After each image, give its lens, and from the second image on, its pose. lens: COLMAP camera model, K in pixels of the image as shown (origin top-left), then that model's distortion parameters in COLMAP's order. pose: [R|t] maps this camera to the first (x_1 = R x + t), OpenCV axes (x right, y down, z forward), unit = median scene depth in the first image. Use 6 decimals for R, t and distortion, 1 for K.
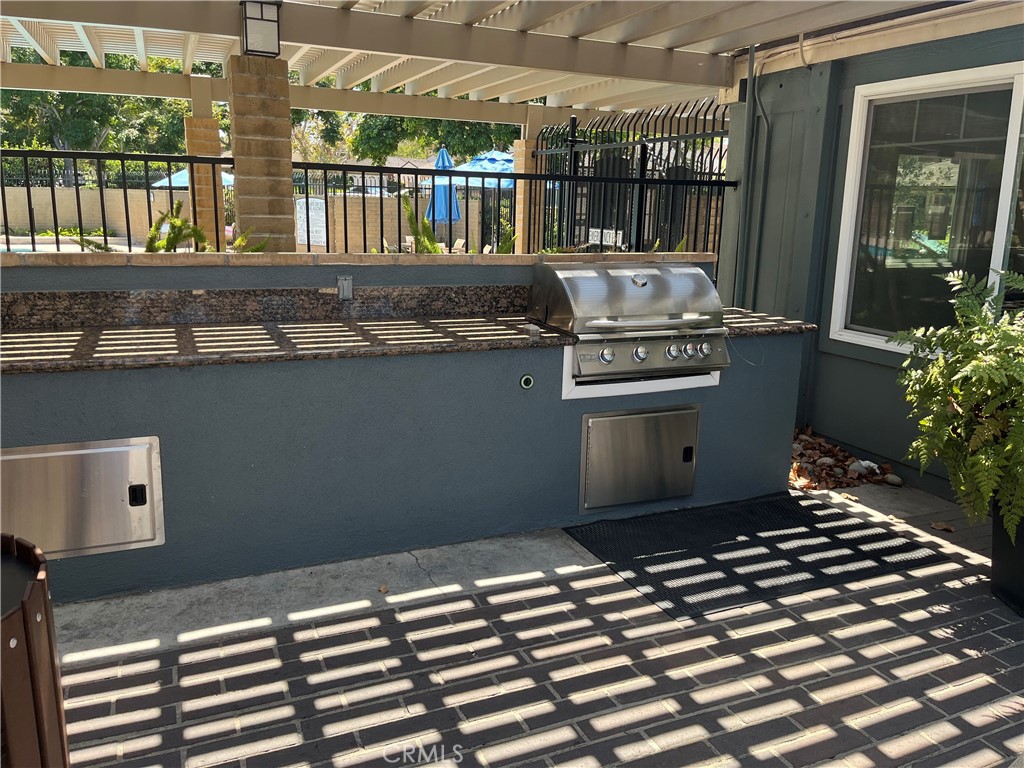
lens RADIAL K [[765.8, 0, 511.0], [0, 765.8, 366.9], [0, 0, 1]] dist [0.040211, -0.000235]
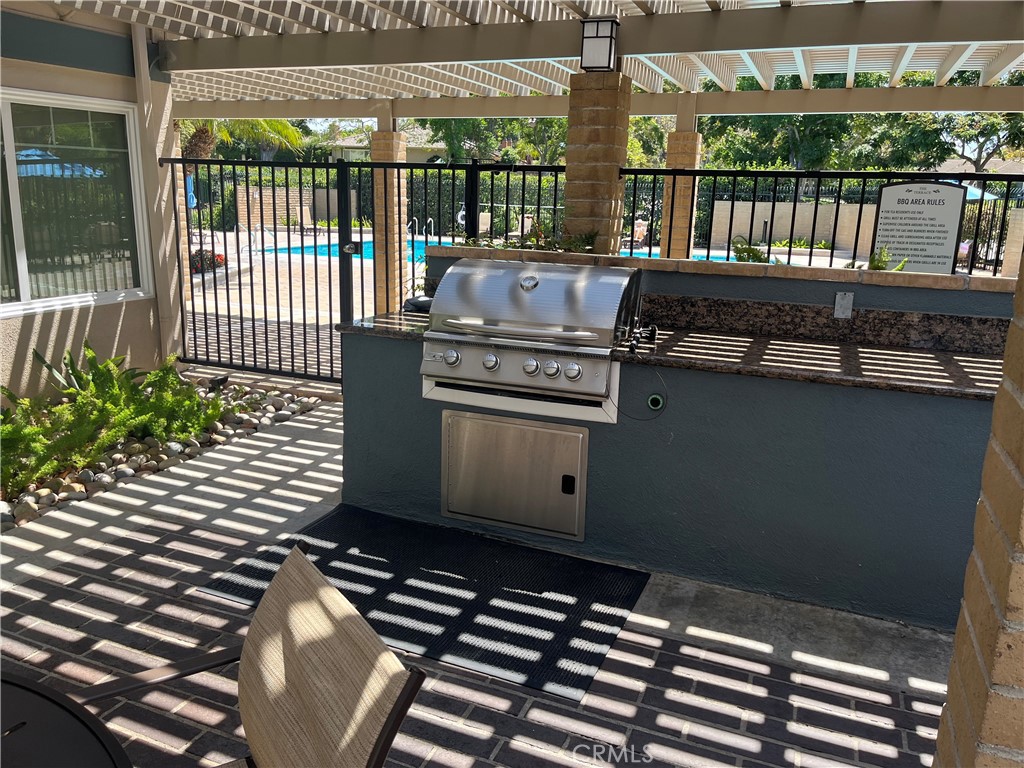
lens RADIAL K [[797.6, 0, 512.1], [0, 797.6, 387.1], [0, 0, 1]] dist [-0.003512, -0.036881]
pose [[0.698447, 0.163784, -0.696669, 0.250670], [-0.164789, 0.984108, 0.066150, -0.016181], [0.696432, 0.068601, 0.714337, 0.101747]]
